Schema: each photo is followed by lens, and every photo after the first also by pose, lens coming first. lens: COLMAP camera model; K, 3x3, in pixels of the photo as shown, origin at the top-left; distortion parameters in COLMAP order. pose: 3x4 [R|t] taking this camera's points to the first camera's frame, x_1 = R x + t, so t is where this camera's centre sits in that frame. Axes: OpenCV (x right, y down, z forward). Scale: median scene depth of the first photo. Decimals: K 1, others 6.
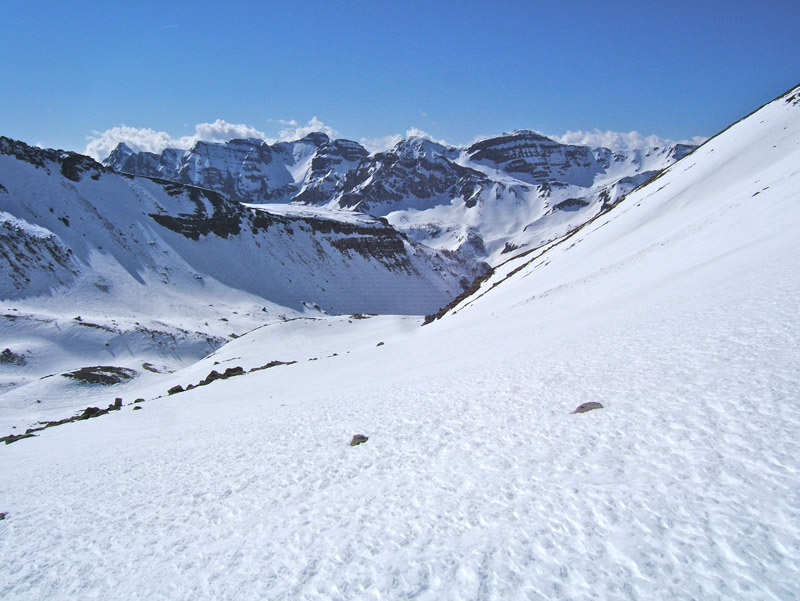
lens RADIAL K [[751.0, 0, 403.3], [0, 751.0, 302.3], [0, 0, 1]] dist [-0.057751, 0.000000]
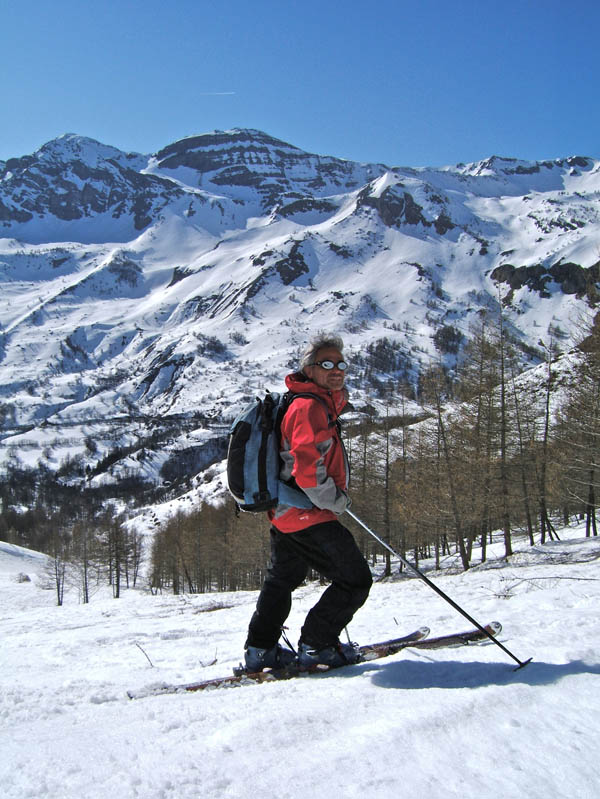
lens RADIAL K [[750.1, 0, 297.4], [0, 750.1, 397.5], [0, 0, 1]] dist [-0.057751, 0.000000]
pose [[0.996405, -0.000303, 0.084718, 0.151904], [0.007164, 0.996713, -0.080700, 0.047645], [-0.084415, 0.081017, 0.993132, 0.403660]]
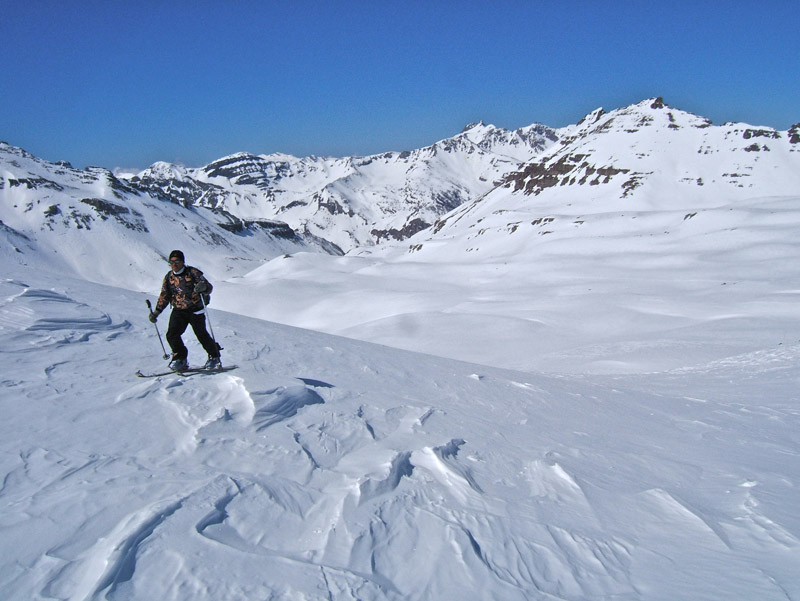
lens RADIAL K [[751.0, 0, 401.6], [0, 751.0, 300.5], [0, 0, 1]] dist [-0.057751, 0.000000]
pose [[0.886018, -0.126216, 0.446141, -0.228001], [0.128021, 0.991424, 0.026235, 0.035888], [-0.445626, 0.033871, 0.894578, -0.332759]]
